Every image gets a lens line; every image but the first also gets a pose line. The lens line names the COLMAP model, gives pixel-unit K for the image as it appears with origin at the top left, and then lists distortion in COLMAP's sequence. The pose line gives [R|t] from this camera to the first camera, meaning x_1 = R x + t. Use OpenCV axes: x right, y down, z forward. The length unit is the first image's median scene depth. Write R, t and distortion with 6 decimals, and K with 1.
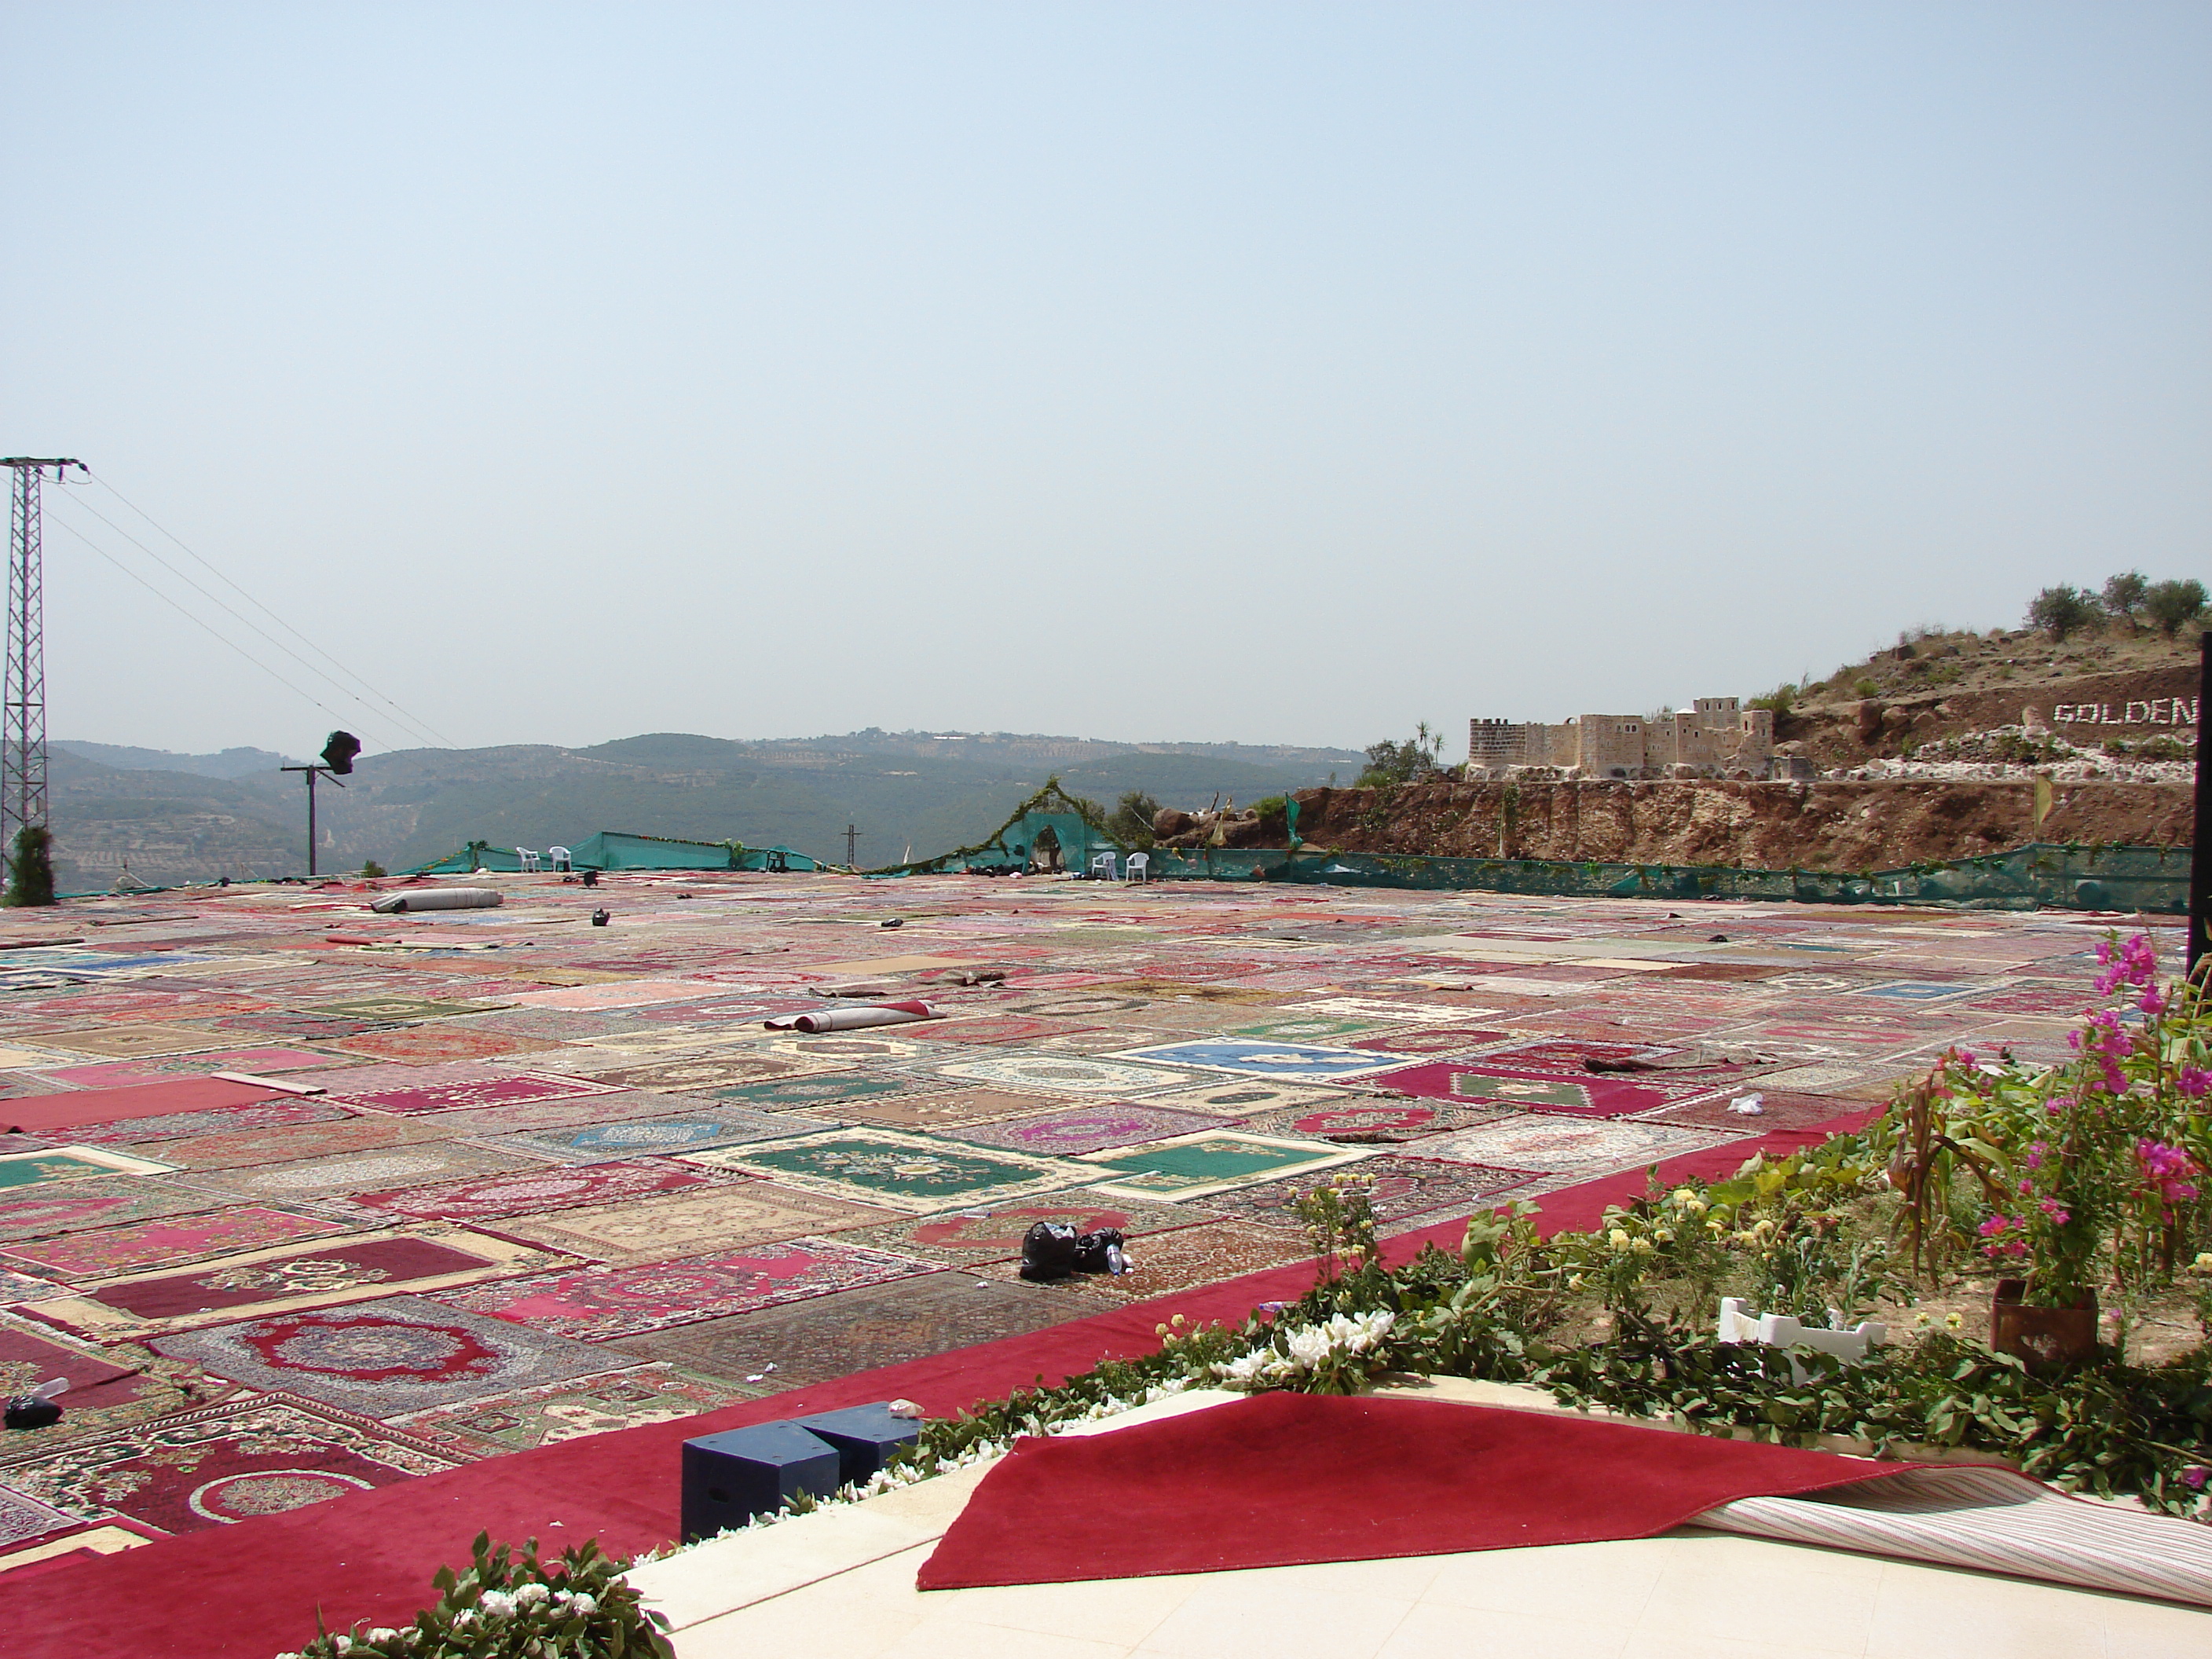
lens RADIAL K [[2389.2, 0, 1099.9], [0, 2389.2, 816.2], [0, 0, 1]] dist [-0.110362, 0.000000]
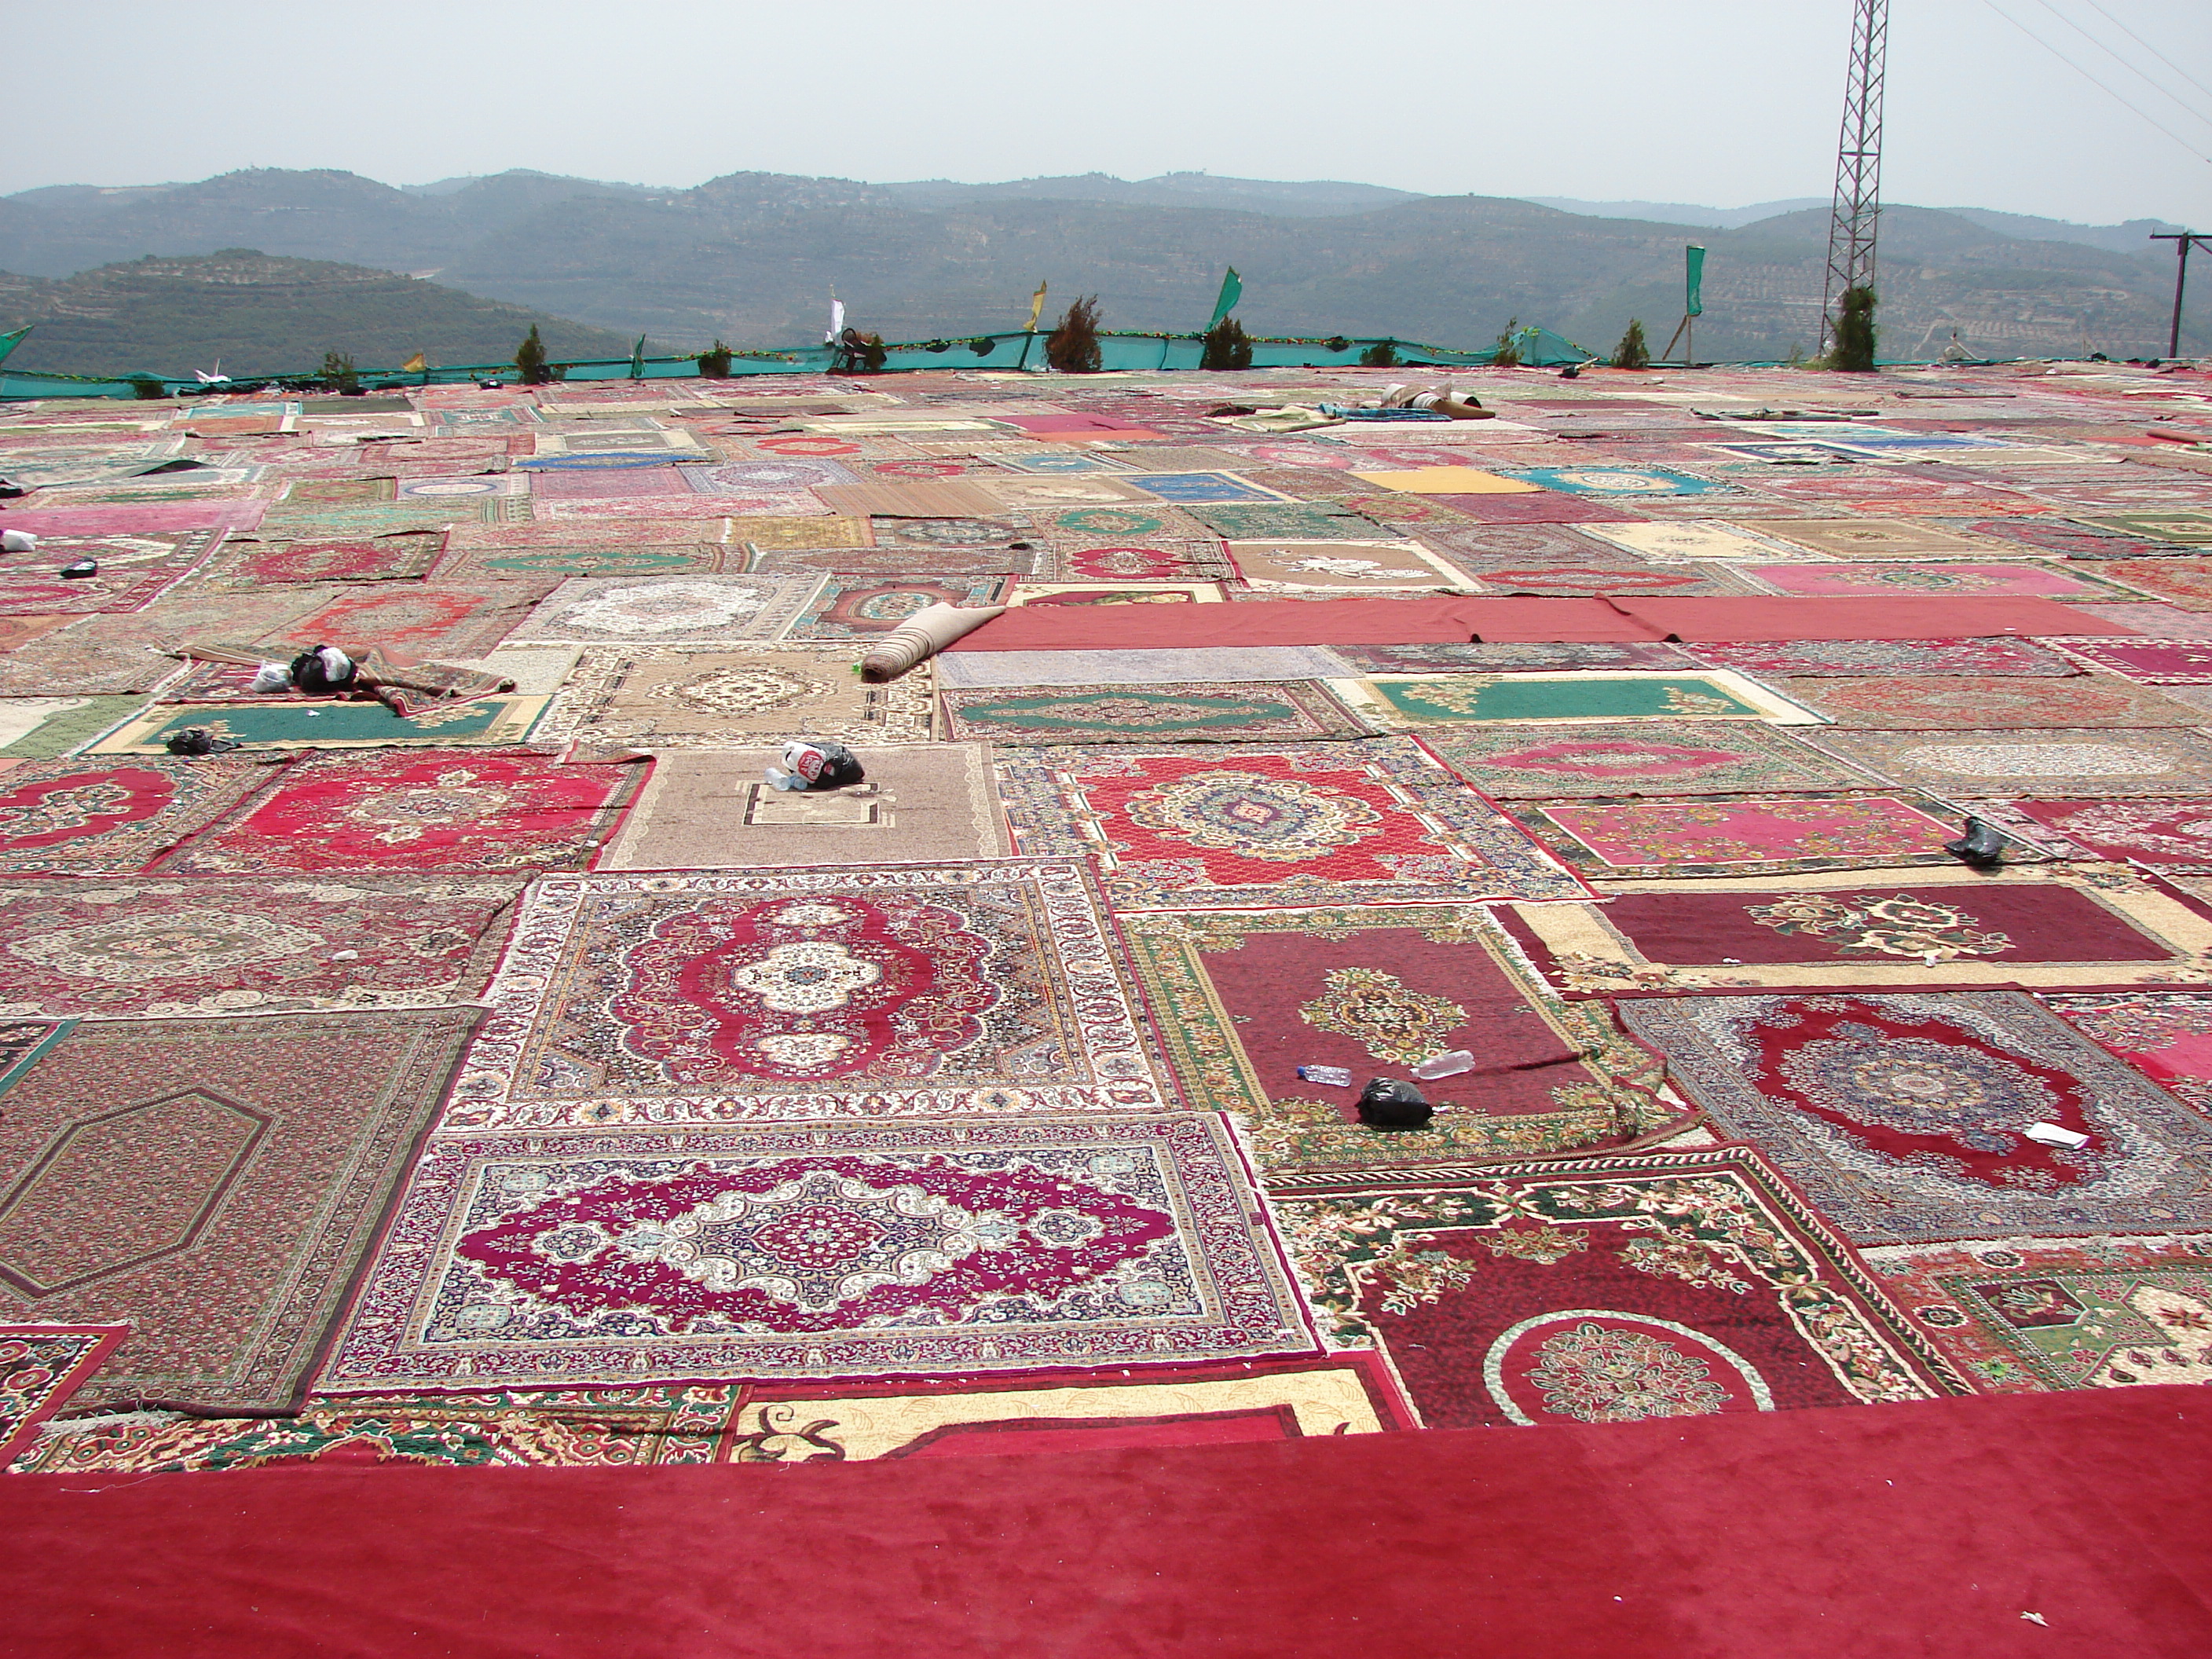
lens RADIAL K [[2389.2, 0, 1125.8], [0, 2389.2, 850.1], [0, 0, 1]] dist [-0.110362, 0.000000]
pose [[0.731935, 0.184194, -0.656006, -0.047043], [-0.025420, 0.969480, 0.243849, 0.005639], [0.680900, -0.161806, 0.714279, 0.353103]]
